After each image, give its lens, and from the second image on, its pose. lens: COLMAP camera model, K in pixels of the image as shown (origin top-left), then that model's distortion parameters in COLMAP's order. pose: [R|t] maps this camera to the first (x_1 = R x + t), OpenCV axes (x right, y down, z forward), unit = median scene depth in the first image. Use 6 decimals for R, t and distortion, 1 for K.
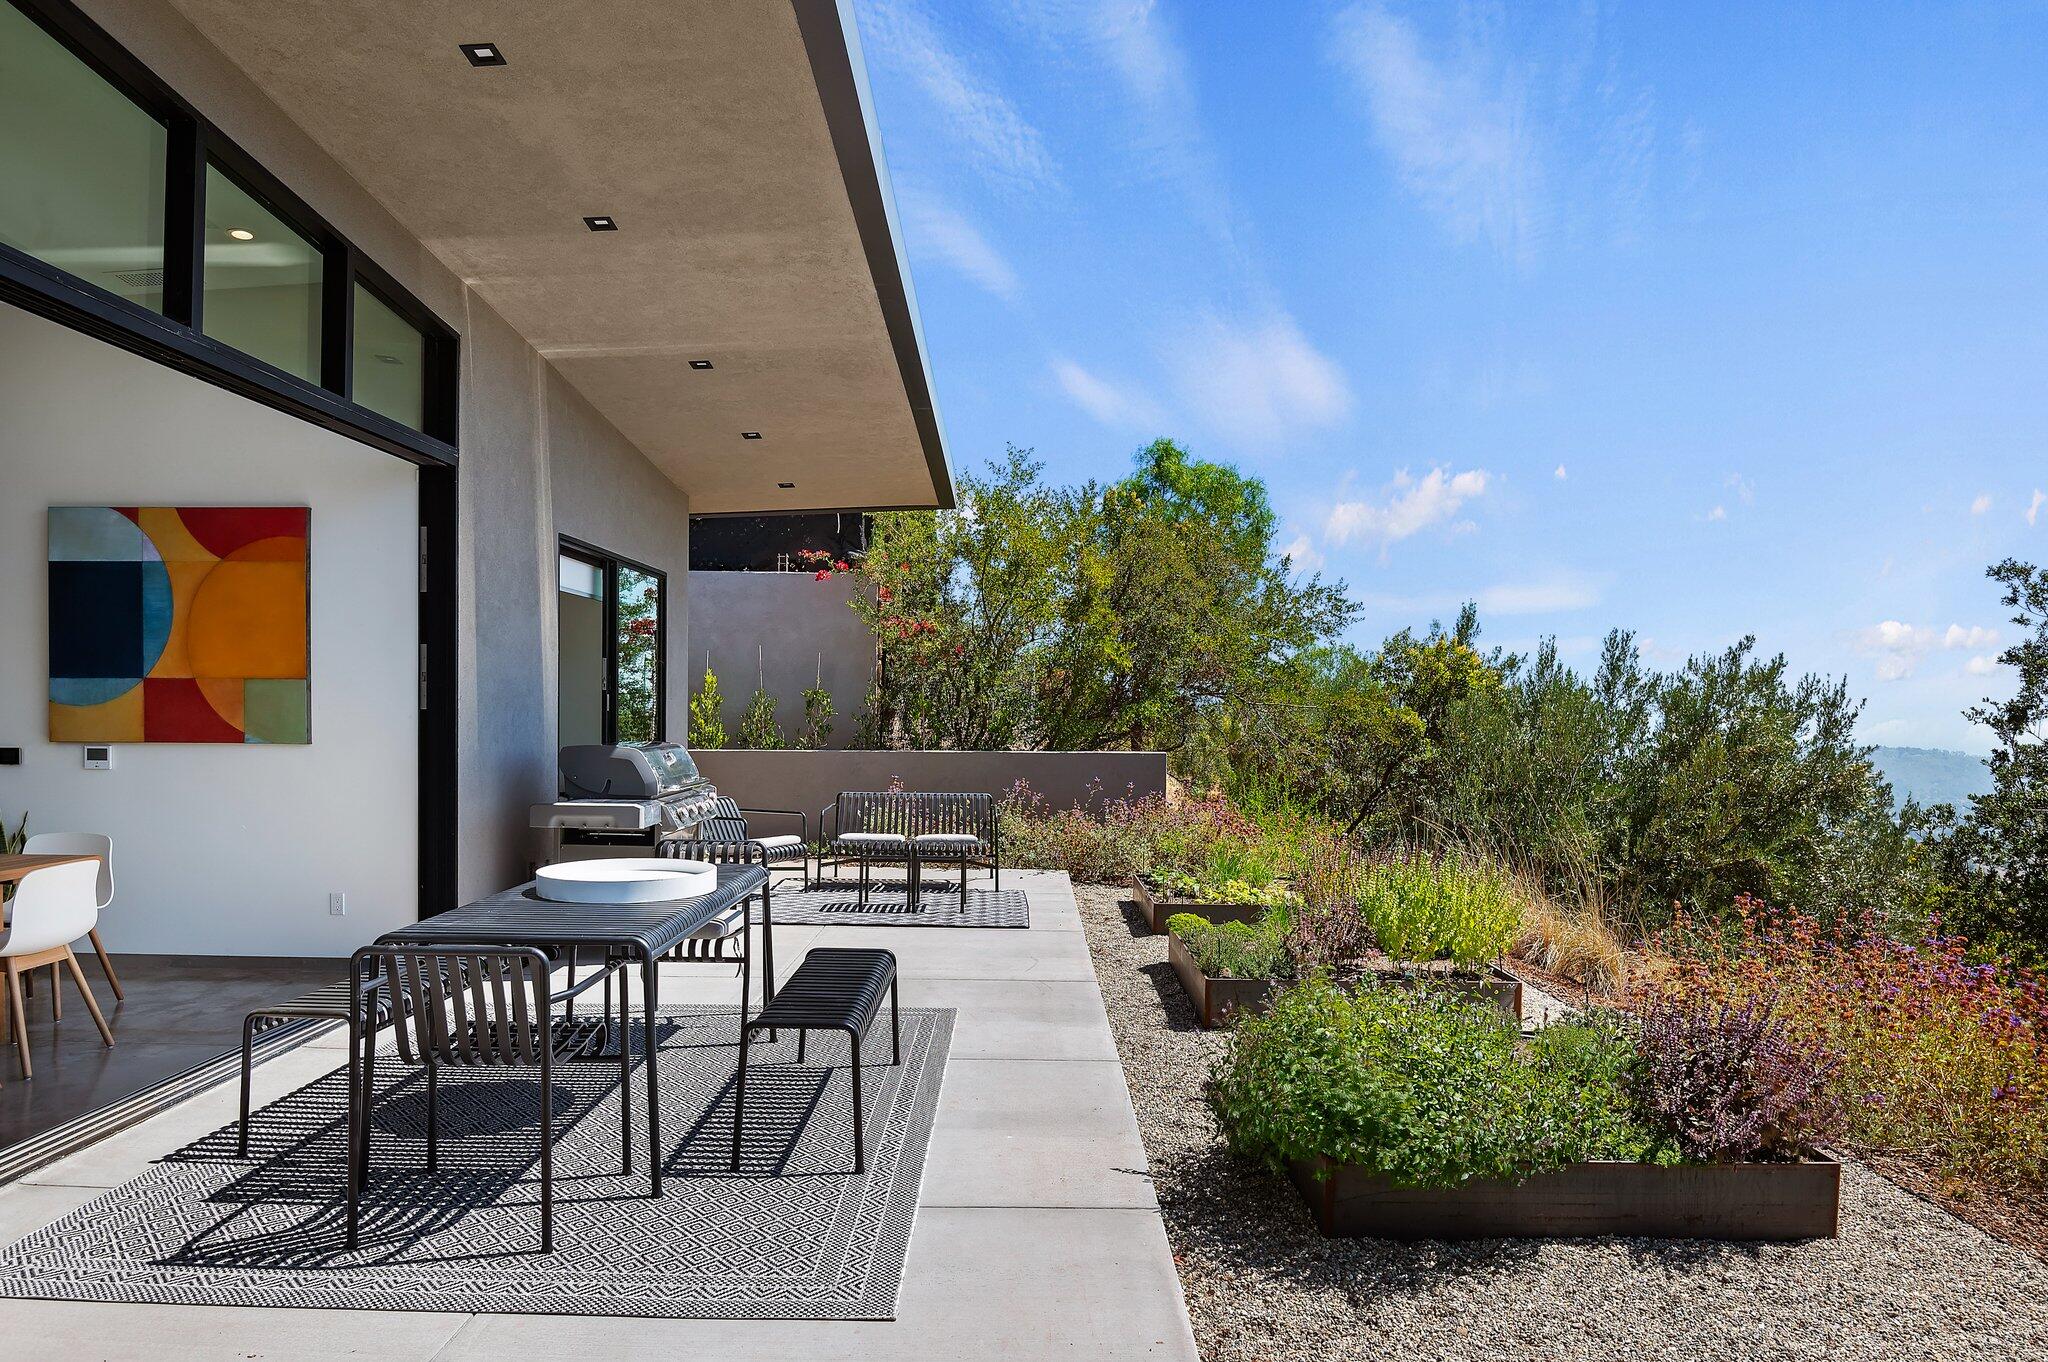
lens RADIAL K [[1258.1, 0, 1027.9], [0, 1258.1, 725.7], [0, 0, 1]] dist [-0.031701, -0.009258]
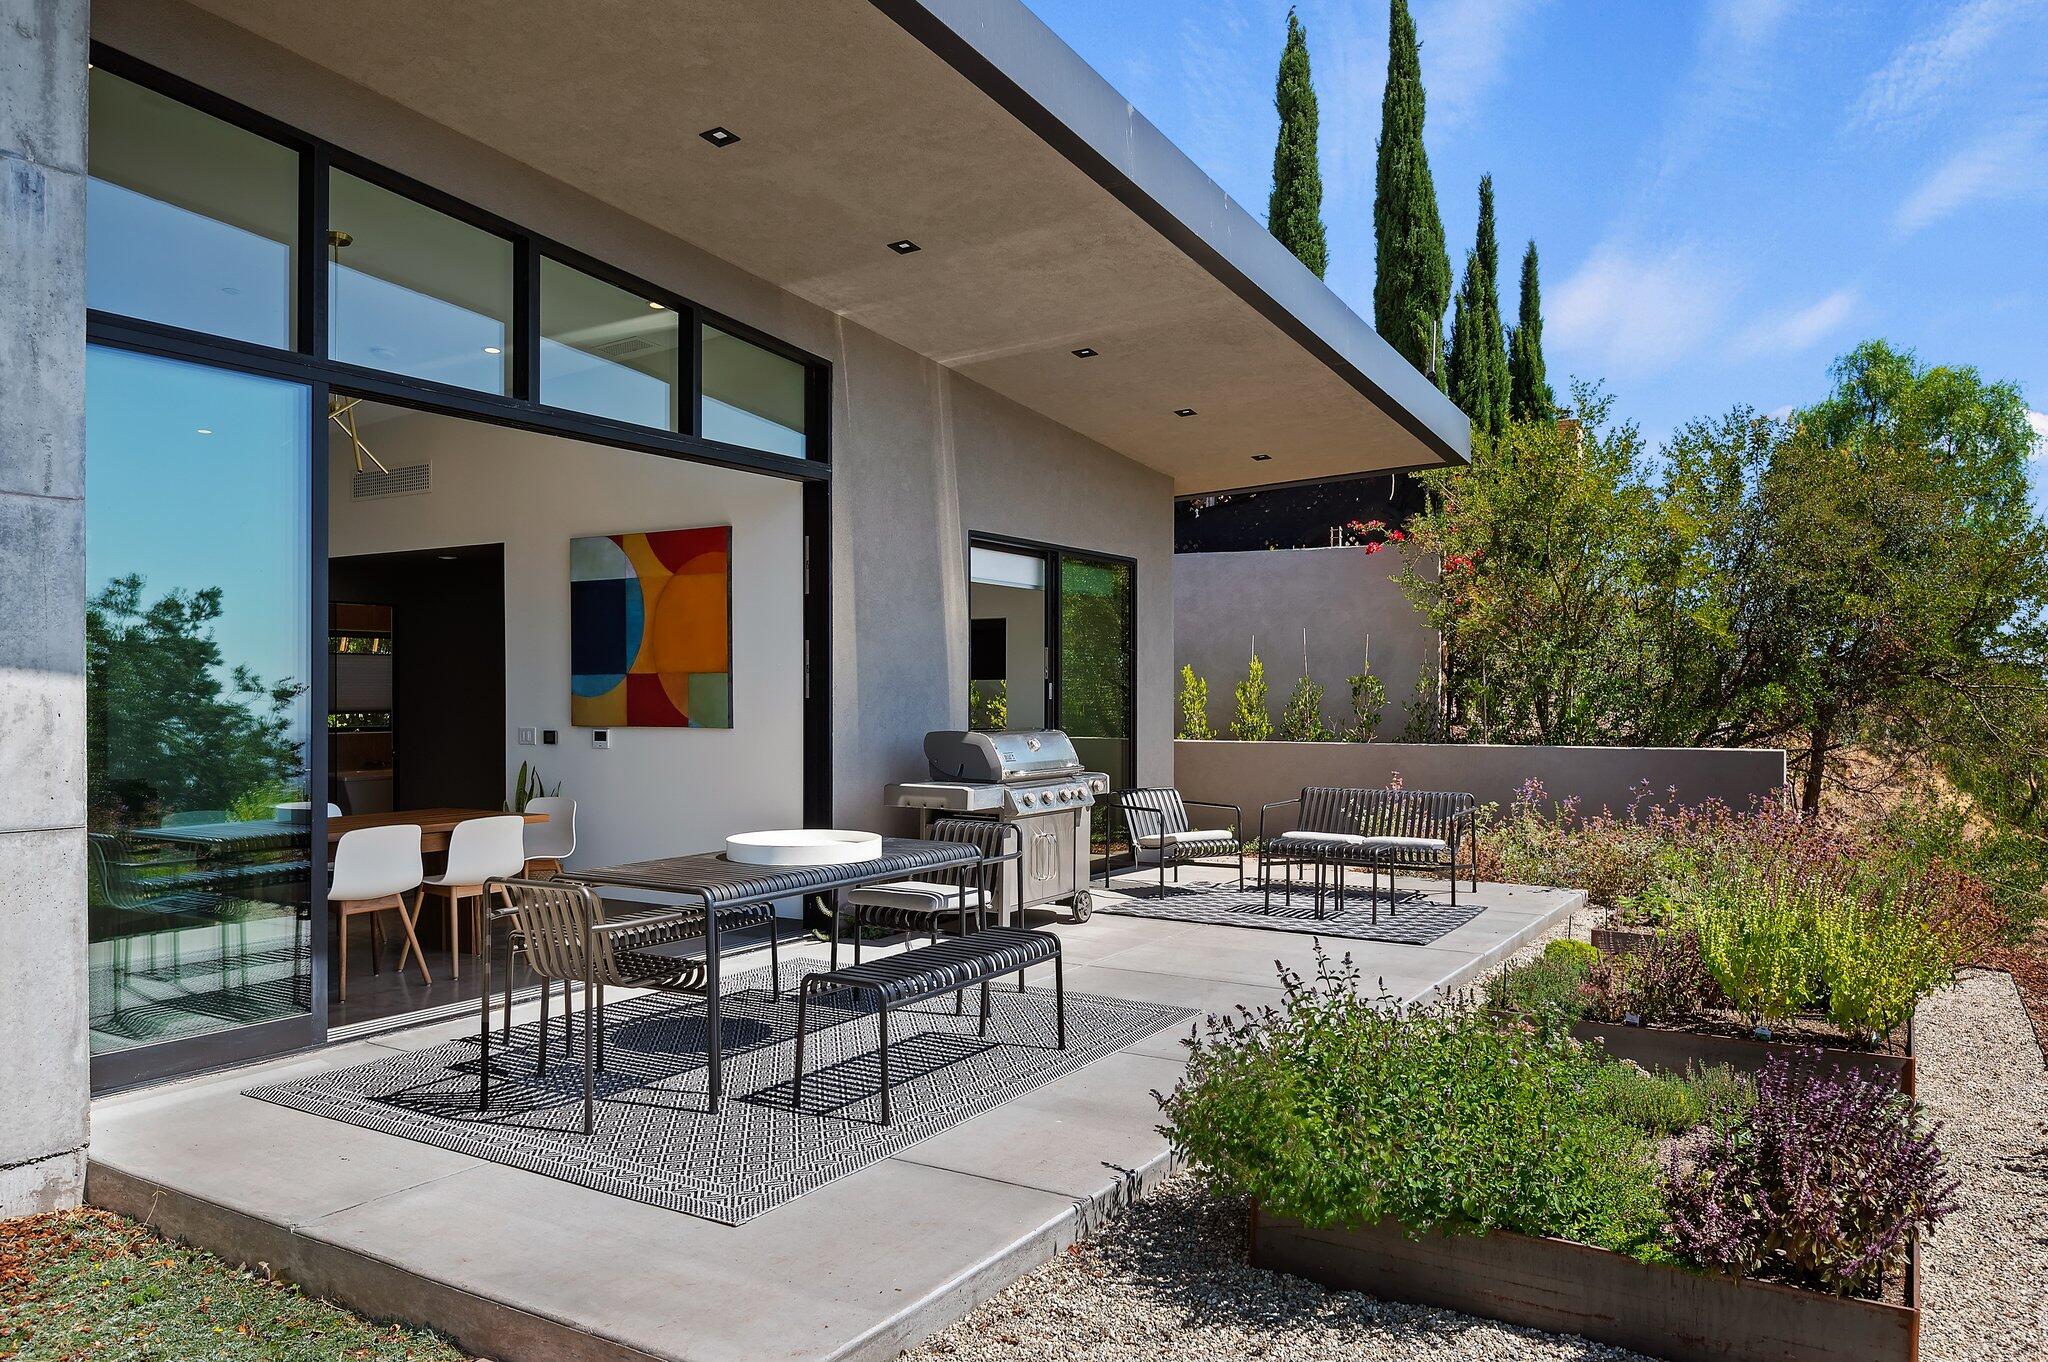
lens RADIAL K [[1421.3, 0, 1014.8], [0, 1421.3, 690.0], [0, 0, 1]] dist [-0.017471, -0.007848]
pose [[0.849274, -0.010298, -0.527852, 0.346253], [-0.000592, 0.999791, -0.020457, 0.005644], [0.527952, 0.017686, 0.849090, 0.012119]]
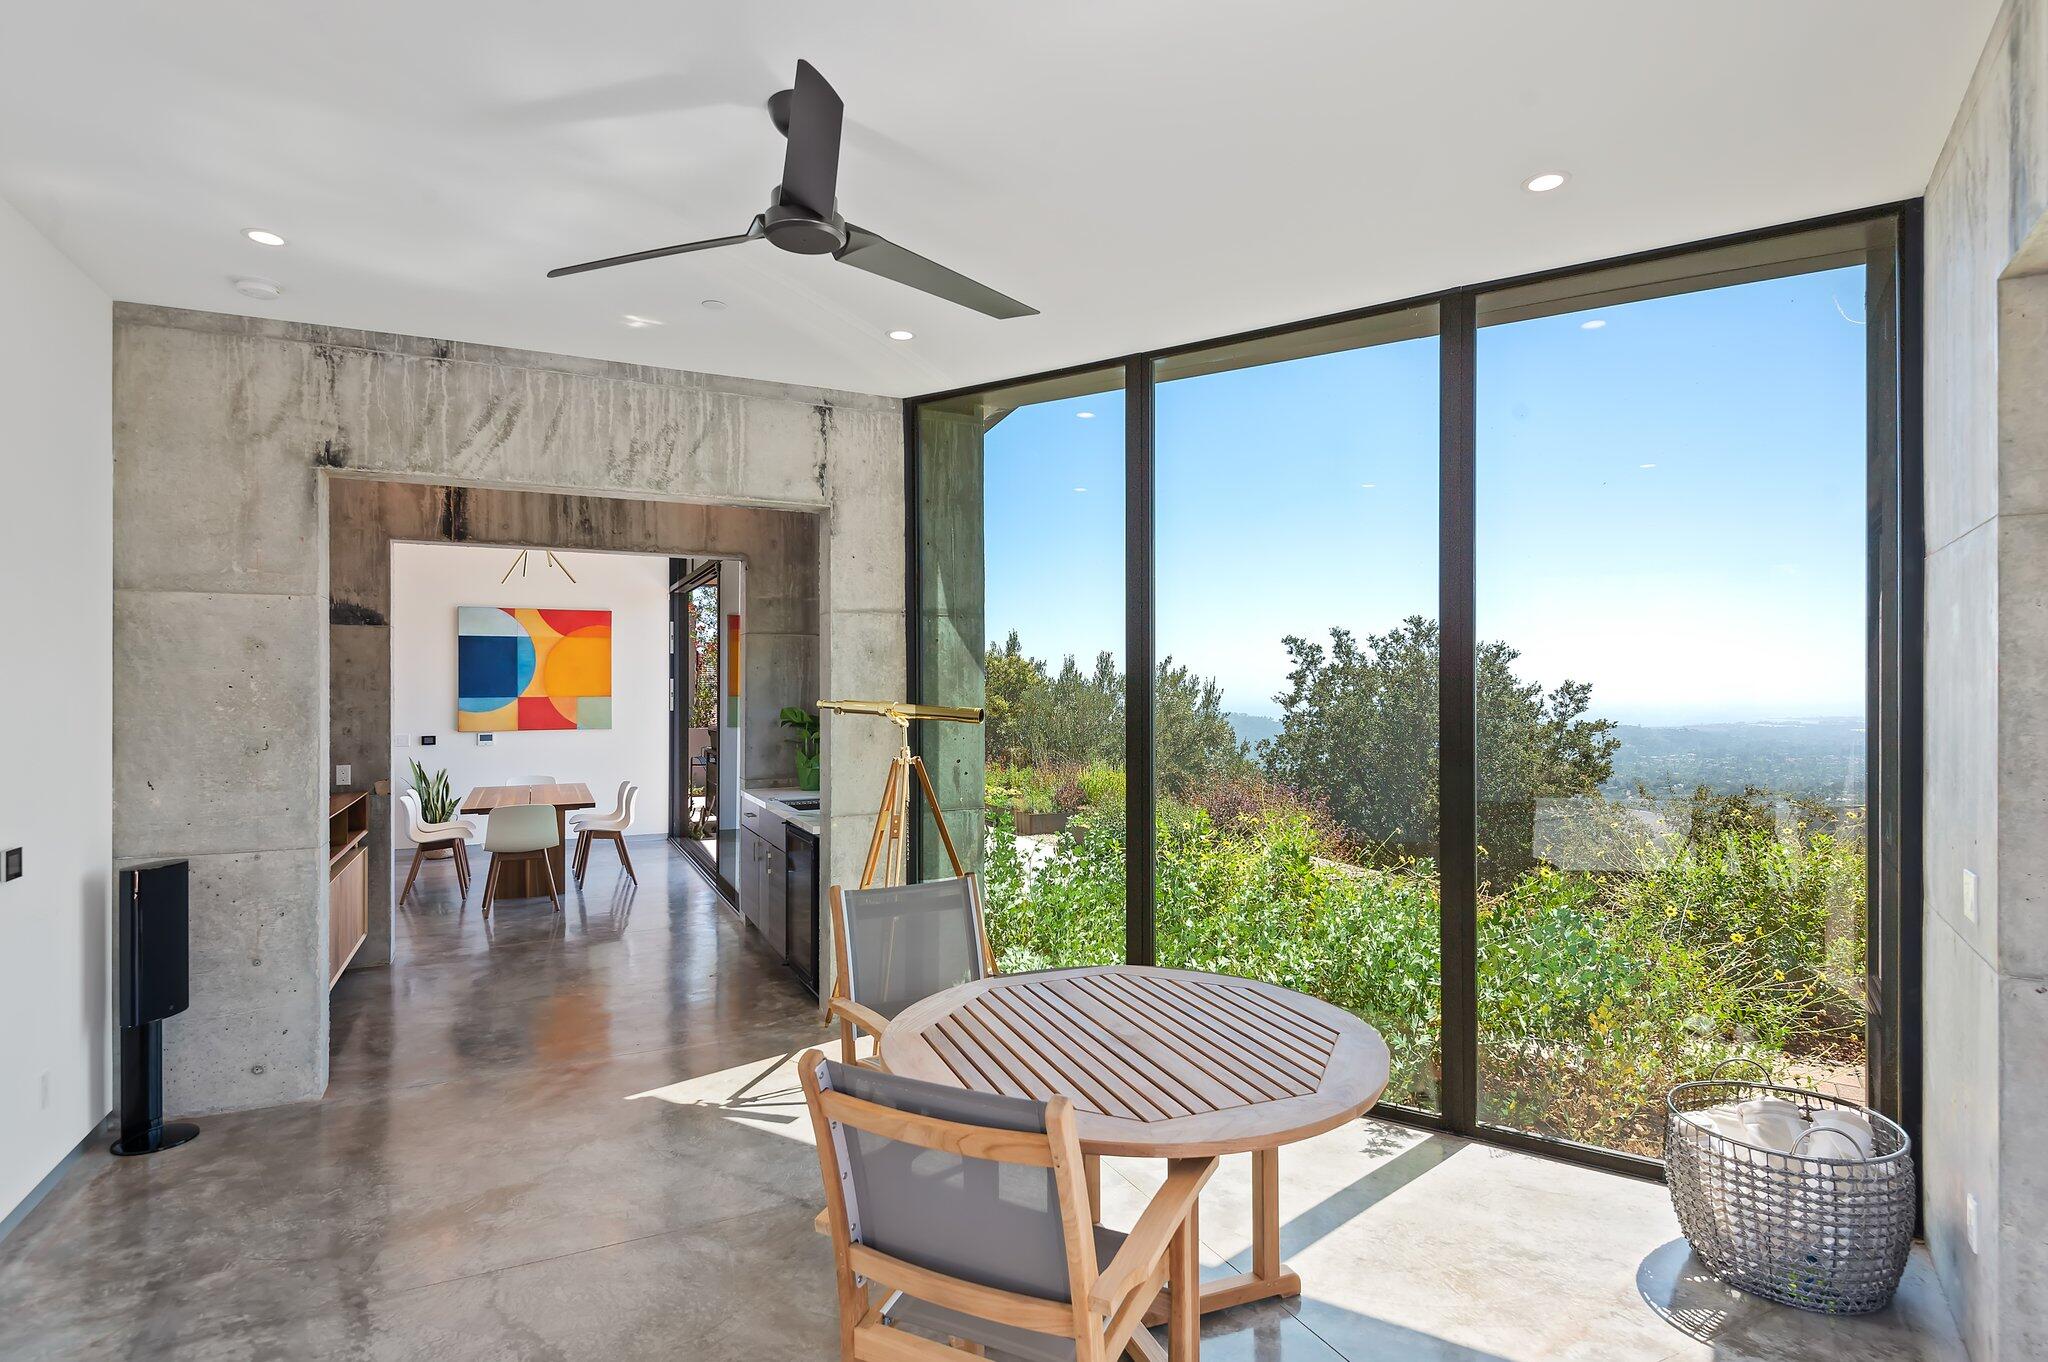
lens RADIAL K [[1083.7, 0, 1026.6], [0, 1083.7, 682.7], [0, 0, 1]] dist [0.002441, 0.000072]
pose [[0.900017, -0.006363, 0.435807, -0.733139], [0.013287, 0.999829, -0.012844, -0.028786], [-0.435651, 0.017350, 0.899948, -0.850940]]
